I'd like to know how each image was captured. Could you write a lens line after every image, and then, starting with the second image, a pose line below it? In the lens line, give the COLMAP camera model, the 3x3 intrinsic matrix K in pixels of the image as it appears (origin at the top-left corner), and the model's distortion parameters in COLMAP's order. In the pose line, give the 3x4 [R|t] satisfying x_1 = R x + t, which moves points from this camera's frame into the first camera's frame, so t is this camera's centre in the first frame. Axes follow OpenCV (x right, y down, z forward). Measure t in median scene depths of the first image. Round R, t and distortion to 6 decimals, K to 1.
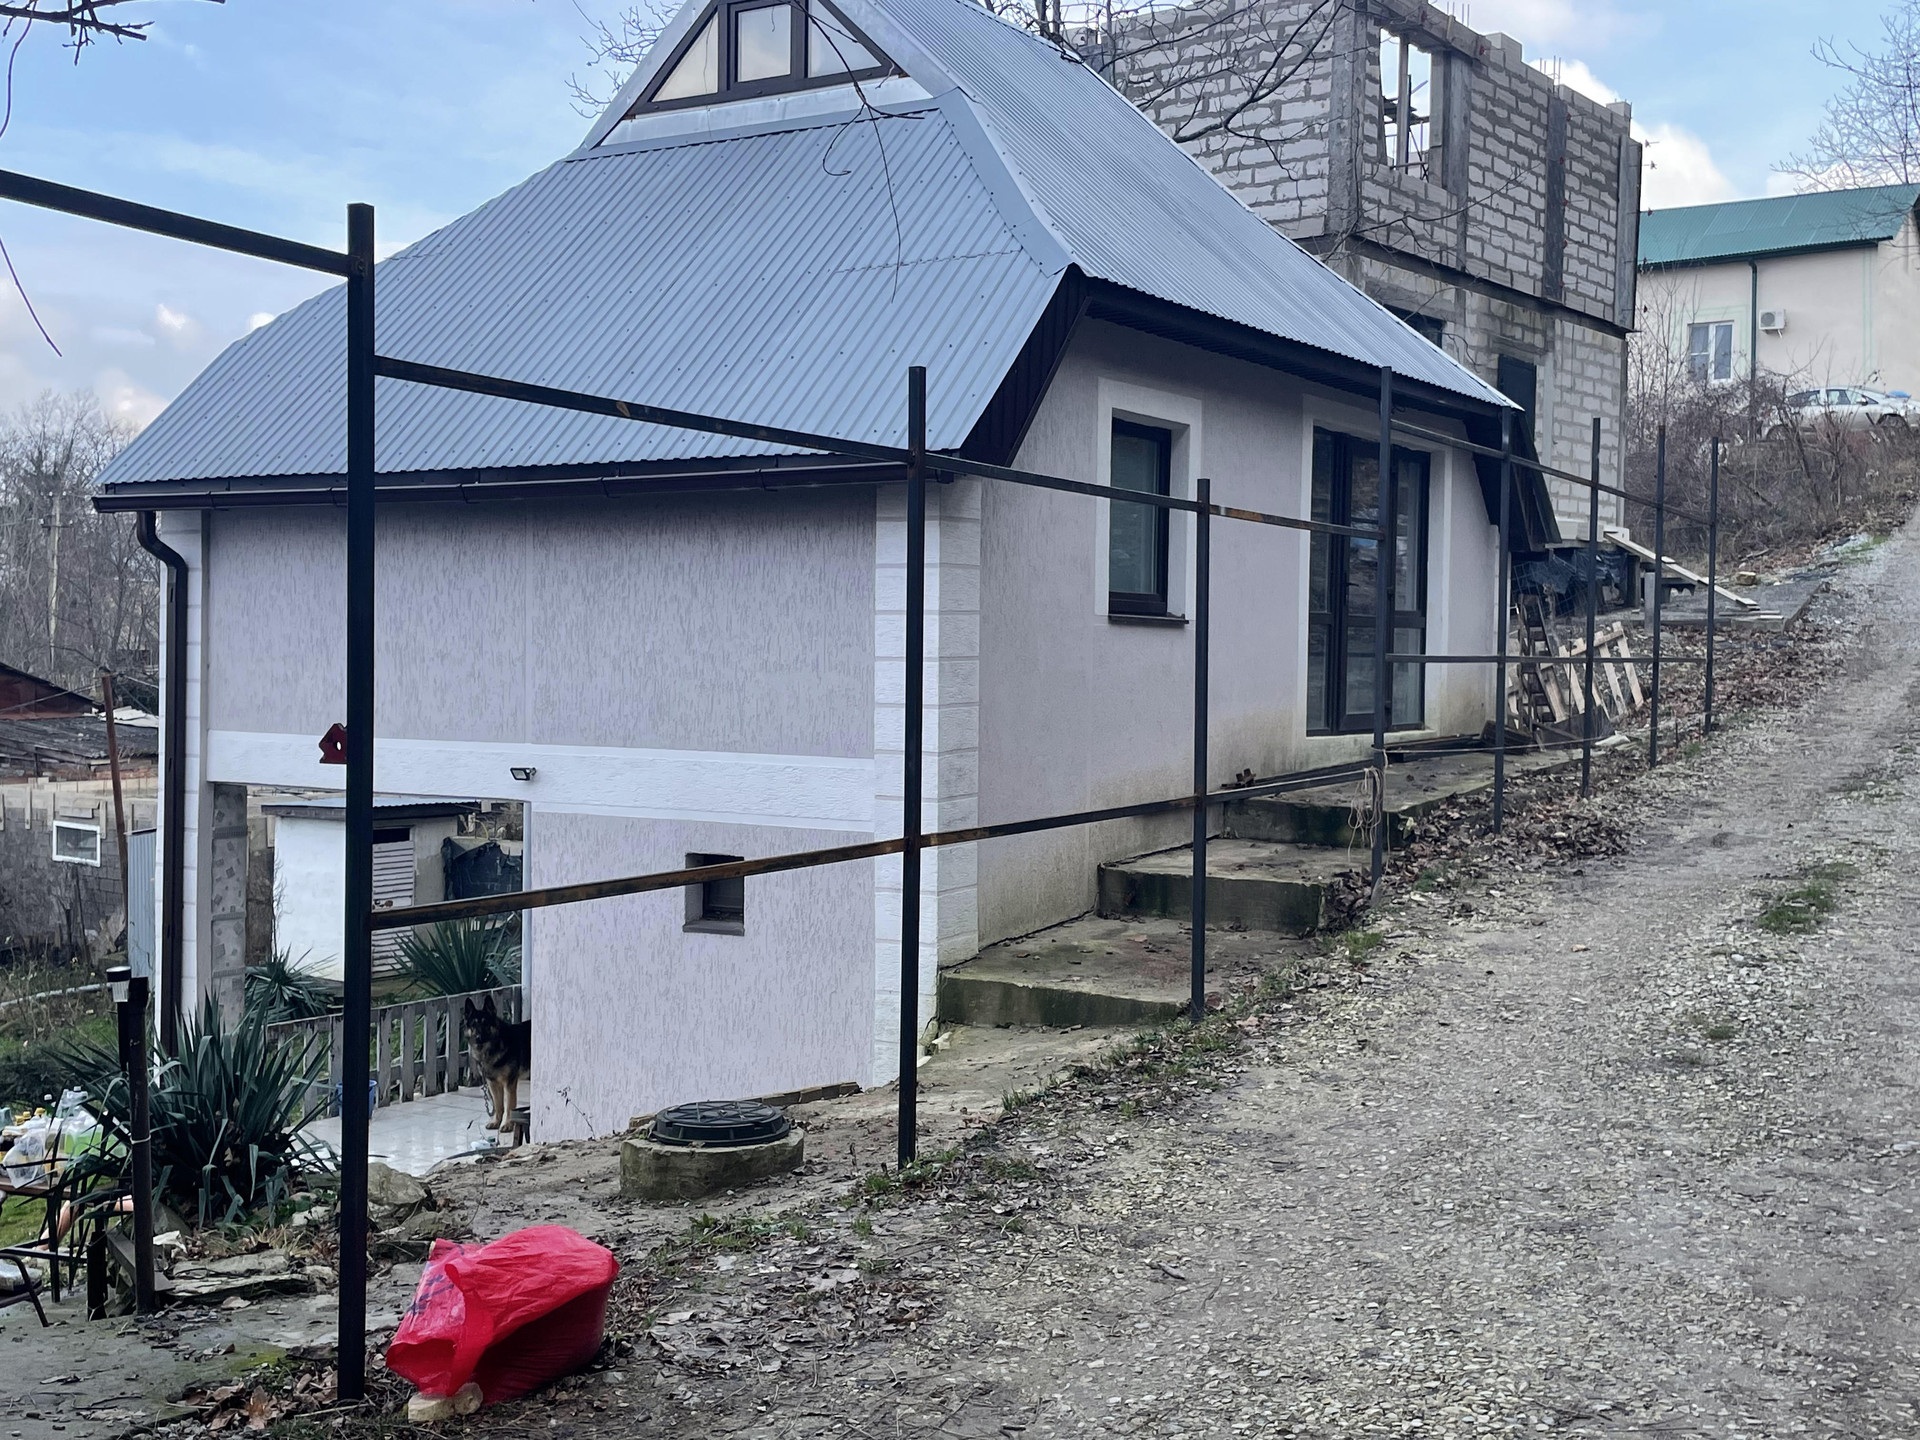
lens RADIAL K [[2166.7, 0, 955.4], [0, 2166.7, 726.5], [0, 0, 1]] dist [0.049658, 0.000000]
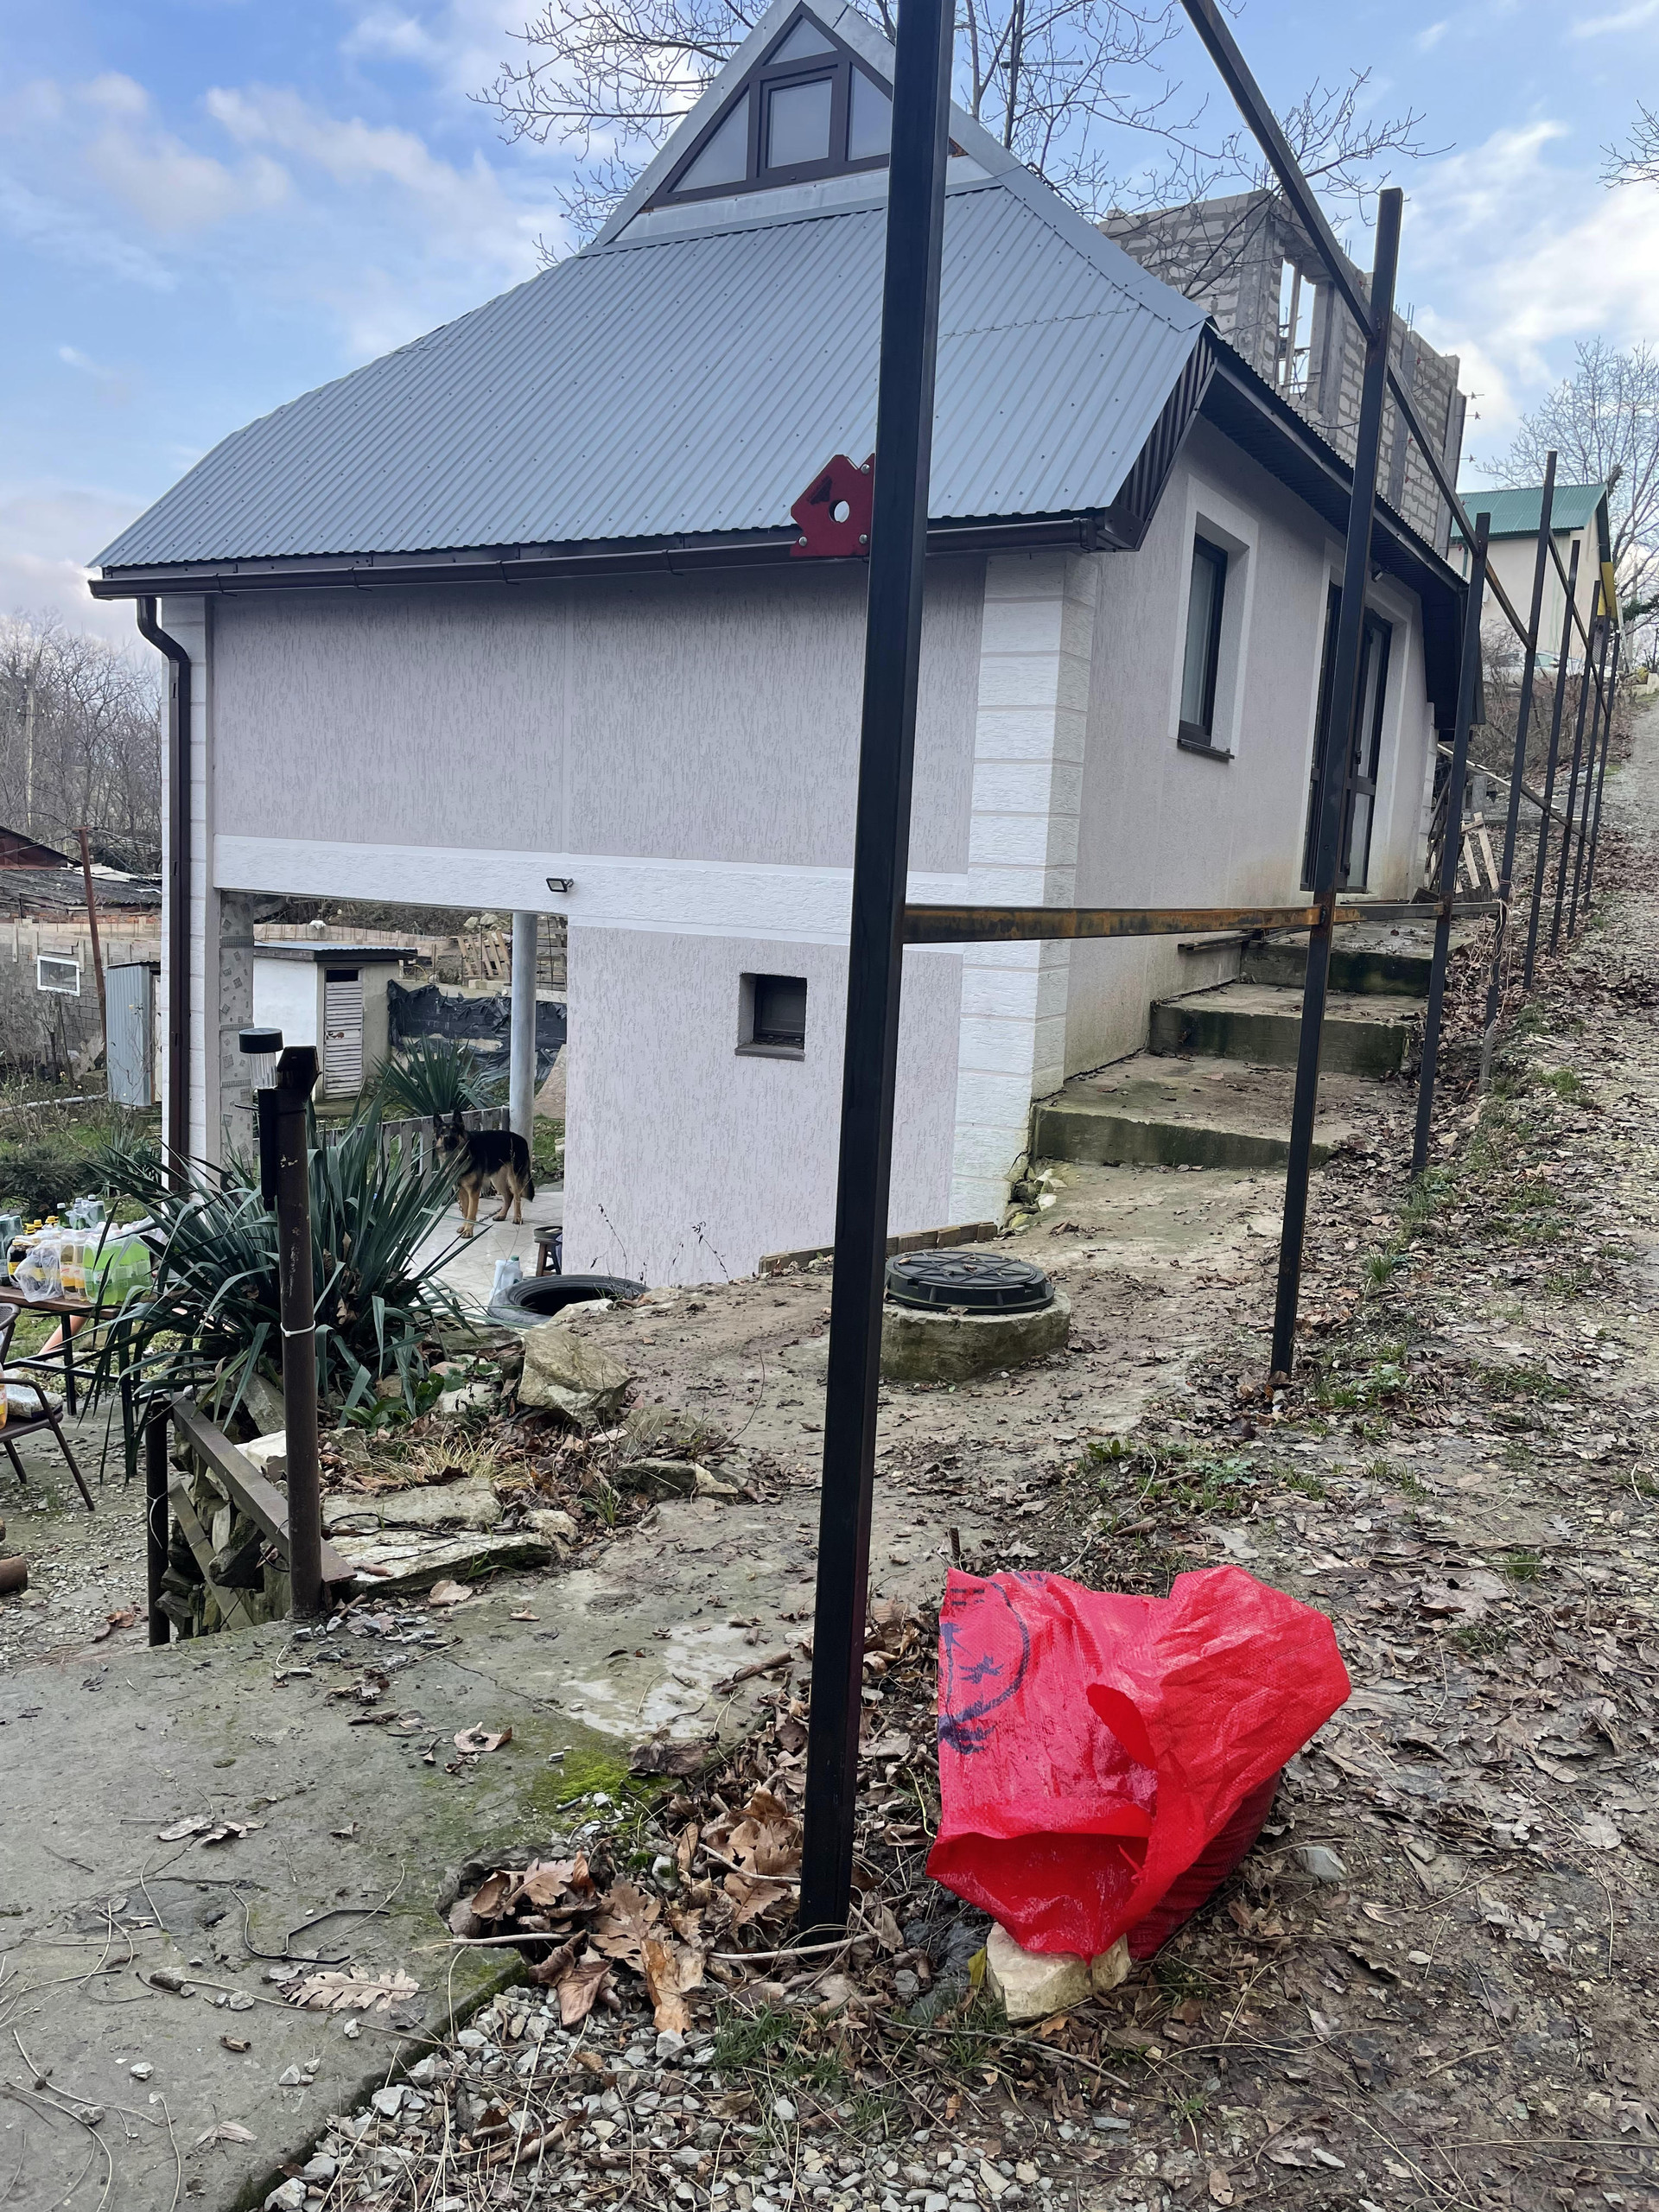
lens RADIAL K [[1688.7, 0, 822.5], [0, 1688.7, 1119.9], [0, 0, 1]] dist [0.085184, -0.119478]
pose [[0.998575, 0.031087, 0.043371, -0.116994], [-0.035880, 0.992775, 0.114504, 0.036079], [-0.039498, -0.115897, 0.992476, 0.254479]]
